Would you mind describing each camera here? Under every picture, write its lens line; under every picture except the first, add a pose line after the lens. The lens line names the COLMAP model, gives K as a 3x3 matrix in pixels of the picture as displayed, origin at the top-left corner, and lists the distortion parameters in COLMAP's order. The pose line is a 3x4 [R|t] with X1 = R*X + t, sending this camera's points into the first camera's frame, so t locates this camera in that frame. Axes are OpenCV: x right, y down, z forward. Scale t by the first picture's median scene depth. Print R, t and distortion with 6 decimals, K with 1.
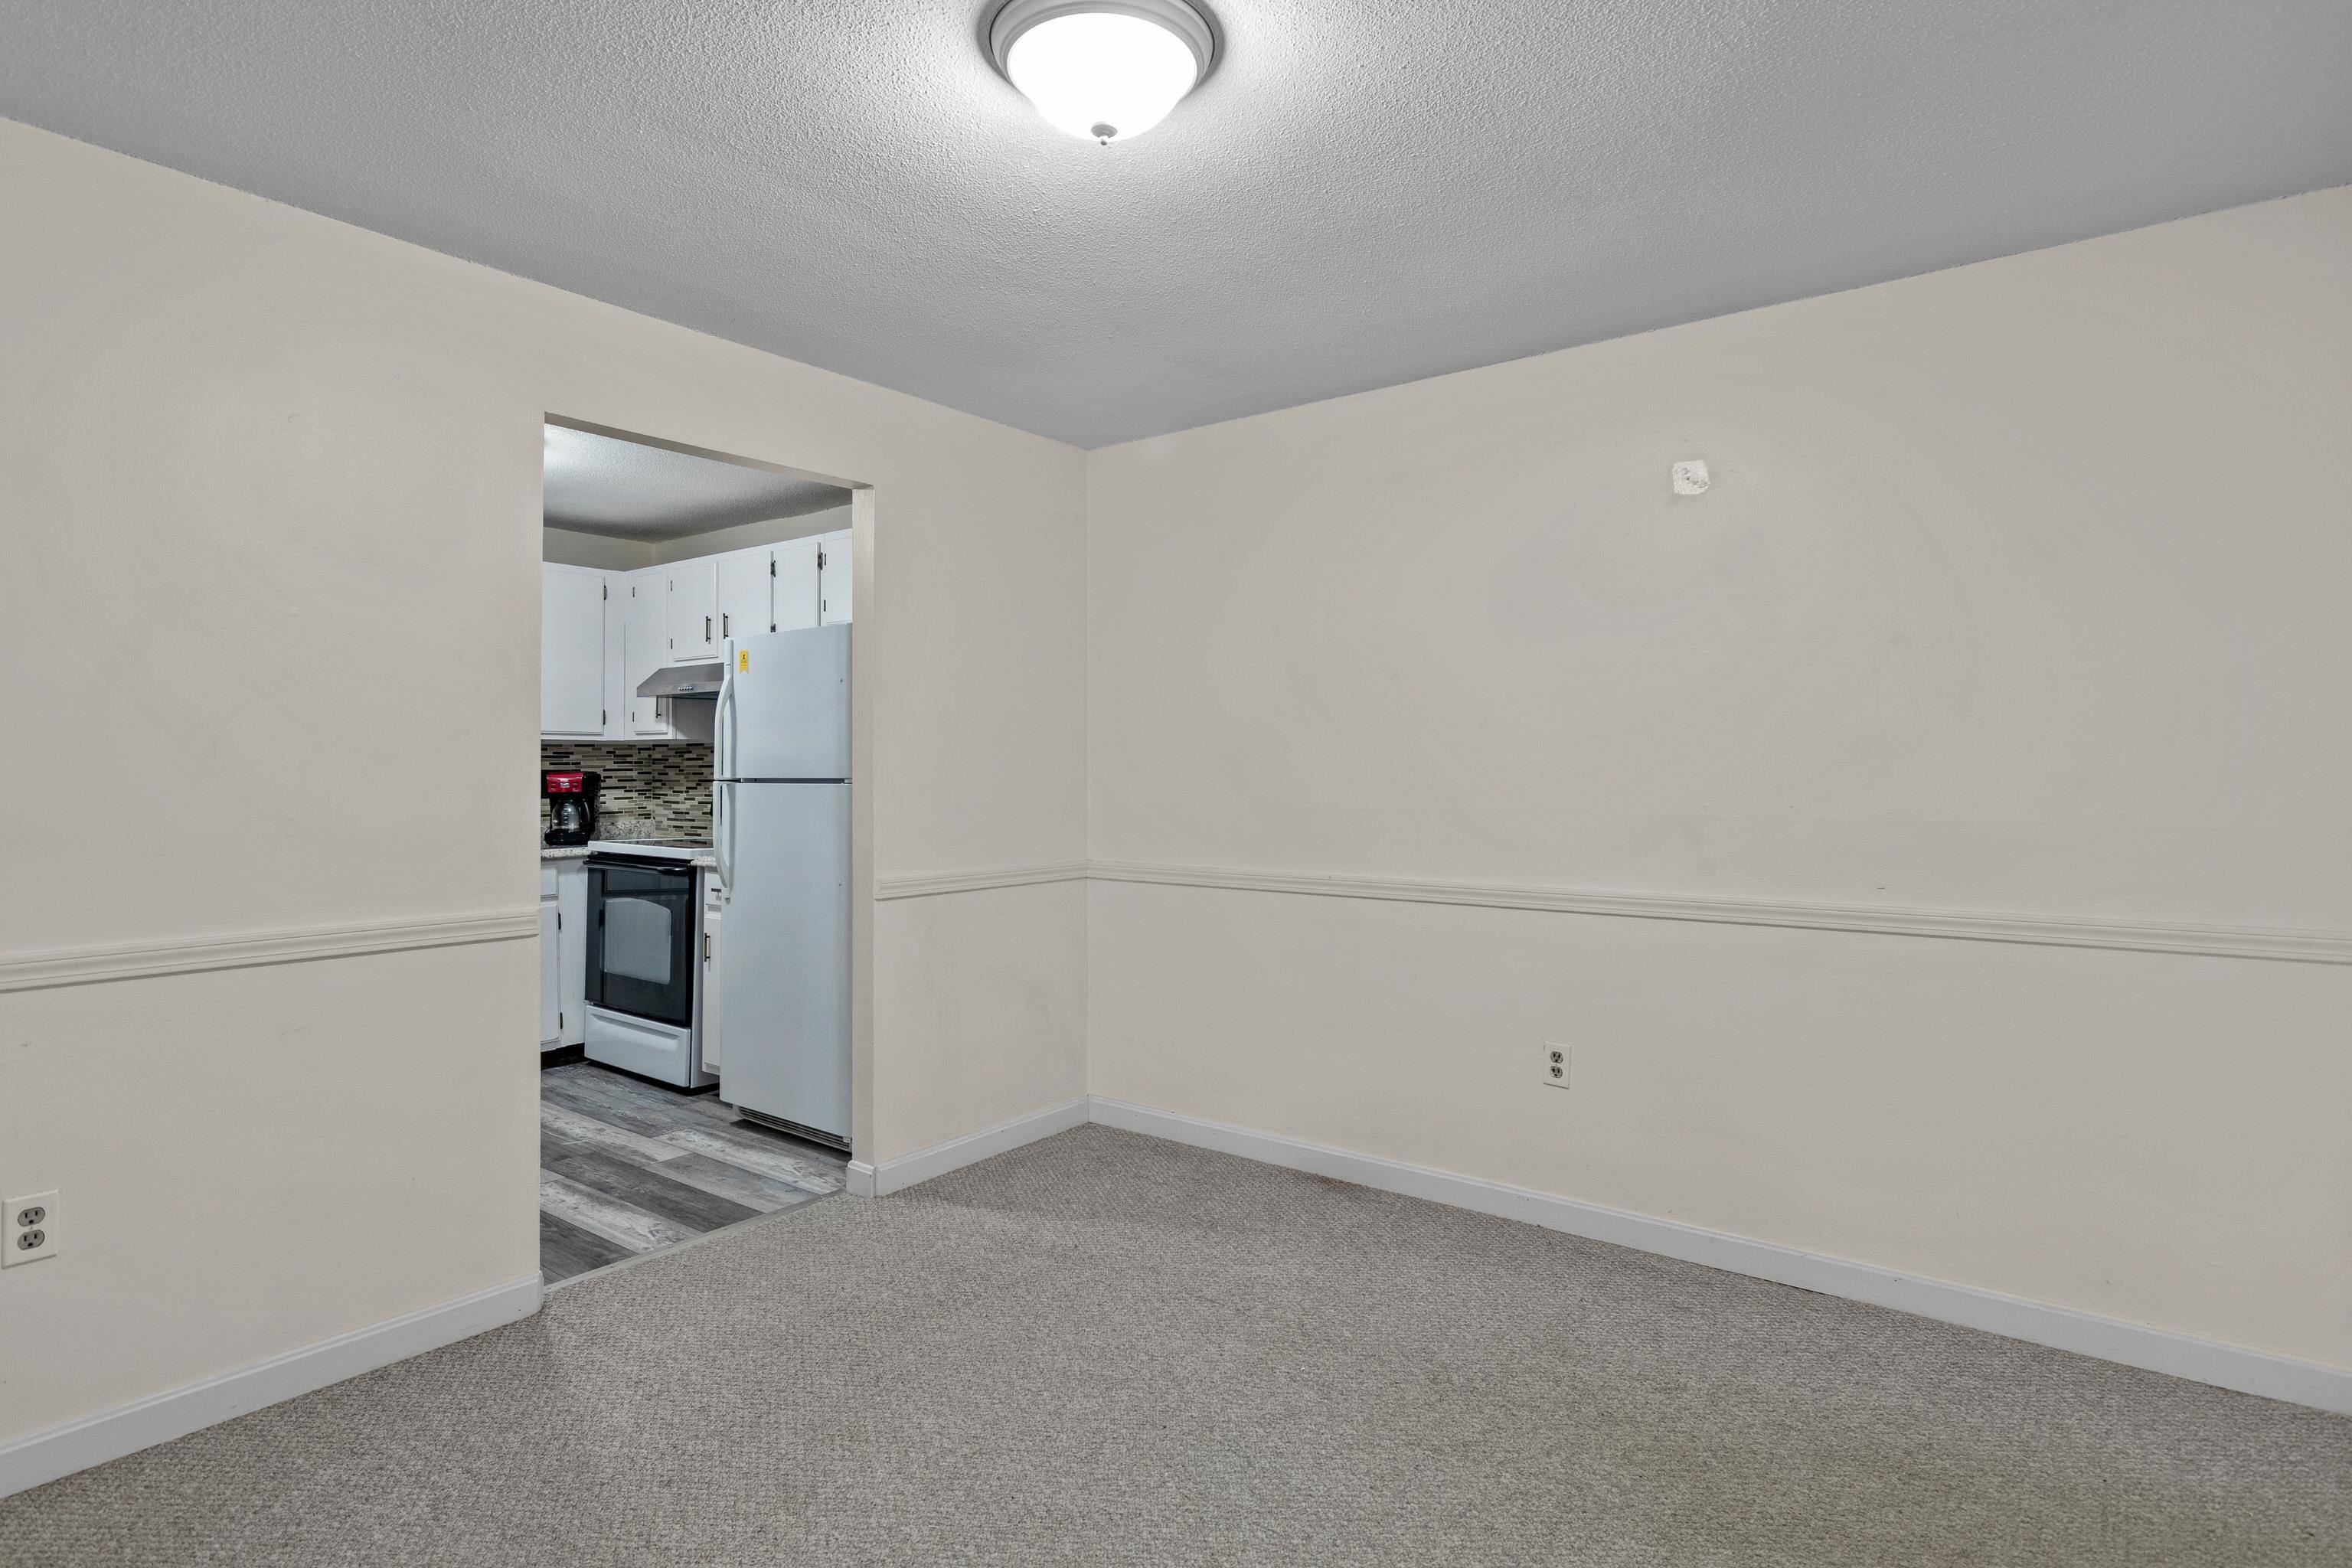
lens RADIAL K [[1207.2, 0, 1178.1], [0, 1207.2, 758.5], [0, 0, 1]] dist [-0.003455, -0.000057]
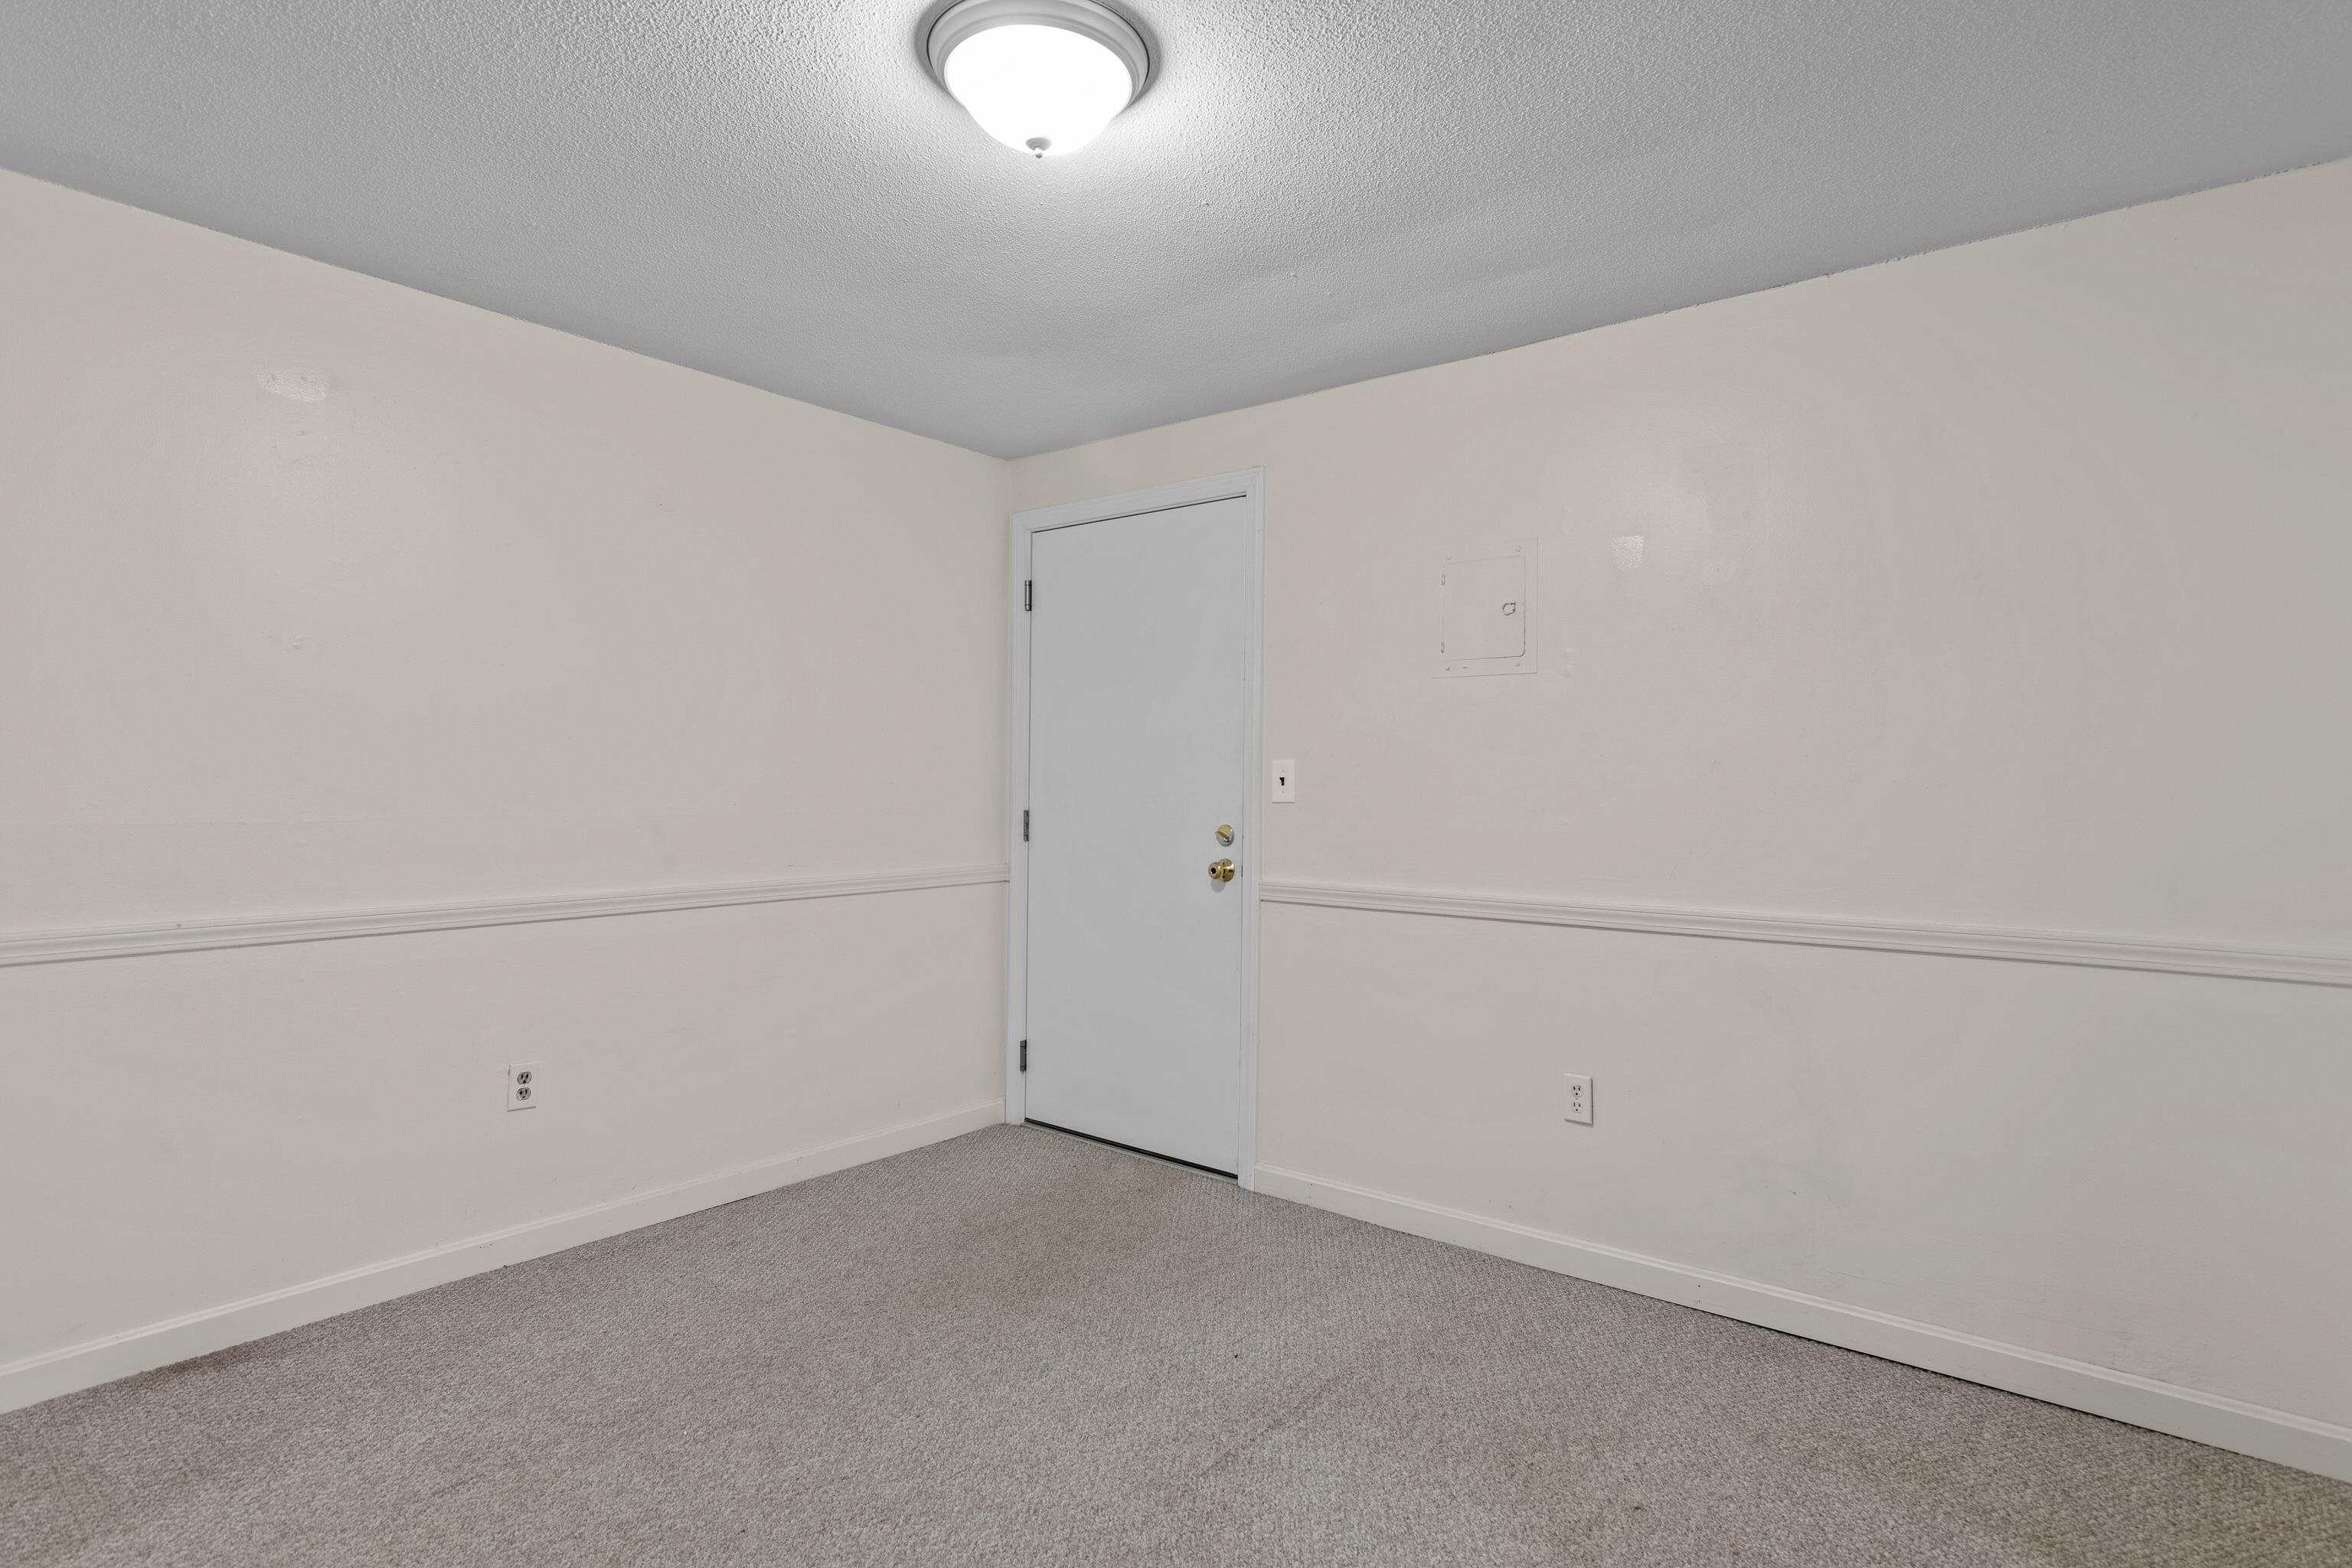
lens RADIAL K [[1212.2, 0, 1176.0], [0, 1212.2, 784.0], [0, 0, 1]] dist [-0.003107, 0.000229]
pose [[0.025918, -0.001865, 0.999662, -0.445421], [-0.018667, 0.999823, 0.002350, 0.005994], [-0.999490, -0.018722, 0.025879, 0.345918]]
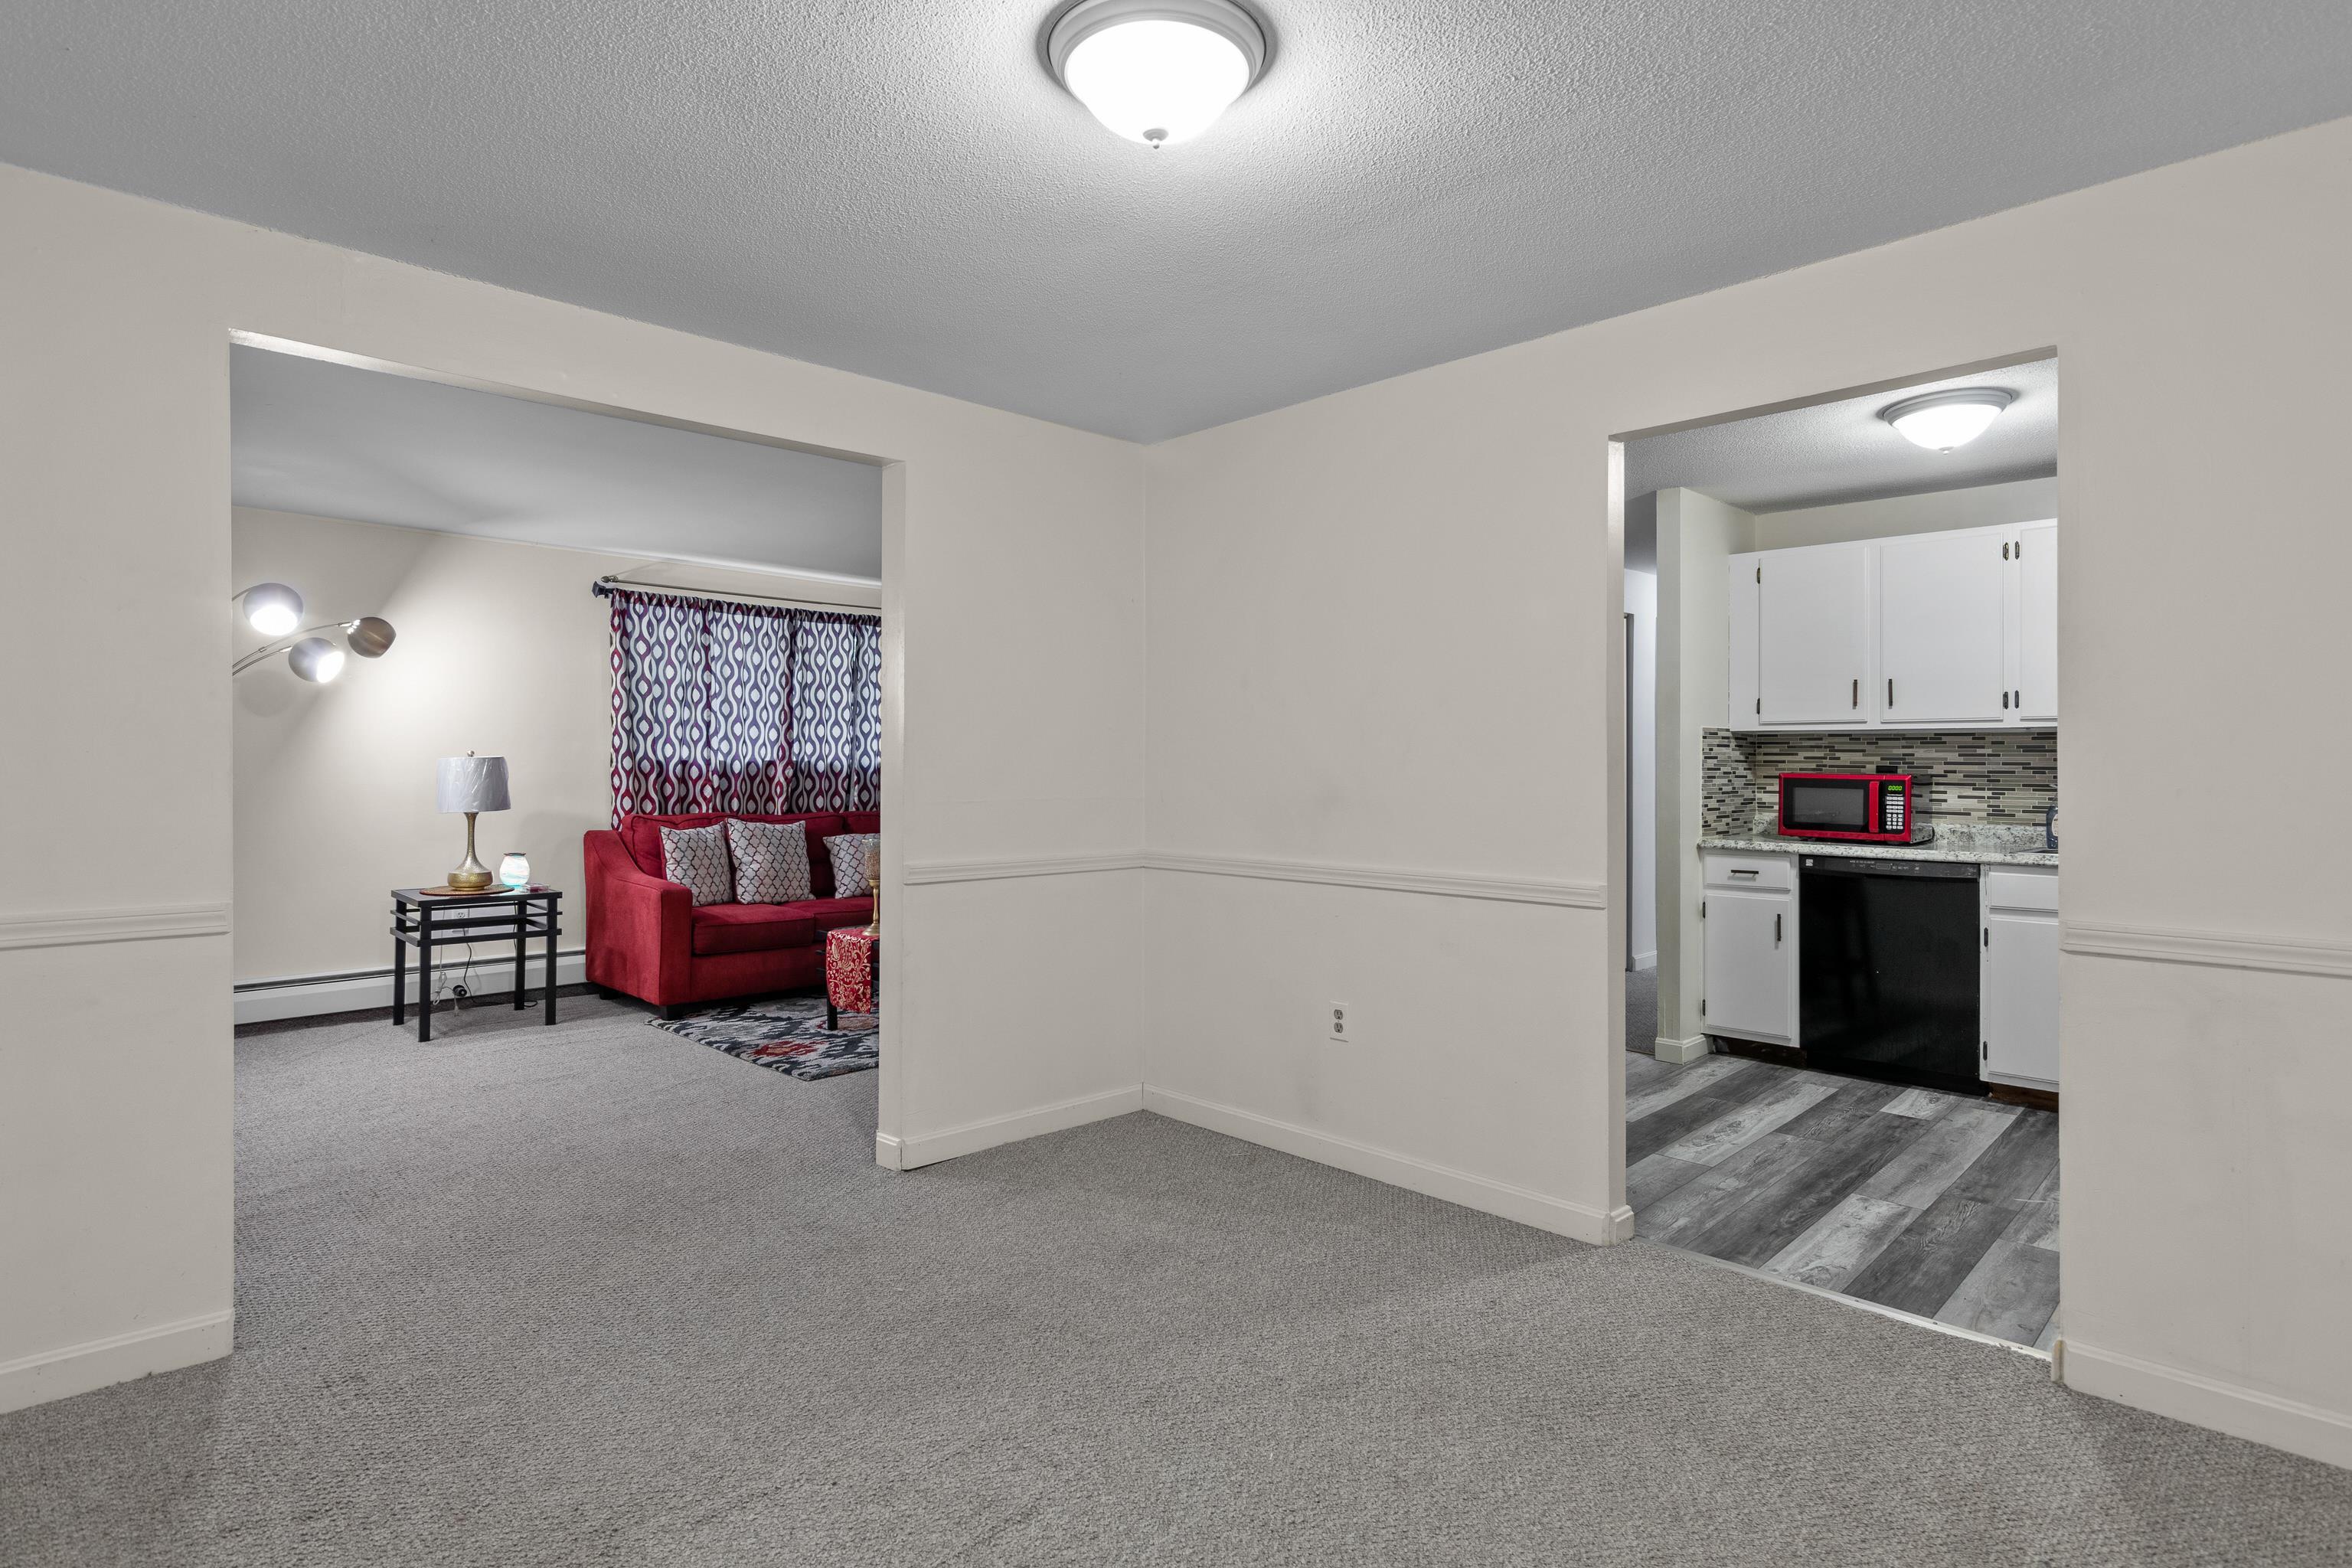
lens RADIAL K [[1217.8, 0, 1175.8], [0, 1217.8, 763.5], [0, 0, 1]] dist [-0.001154, 0.000352]
pose [[-0.124451, 0.000823, -0.992225, 0.377477], [0.006840, 0.999977, -0.000029, 0.006096], [0.992202, -0.006791, -0.124454, 0.447174]]
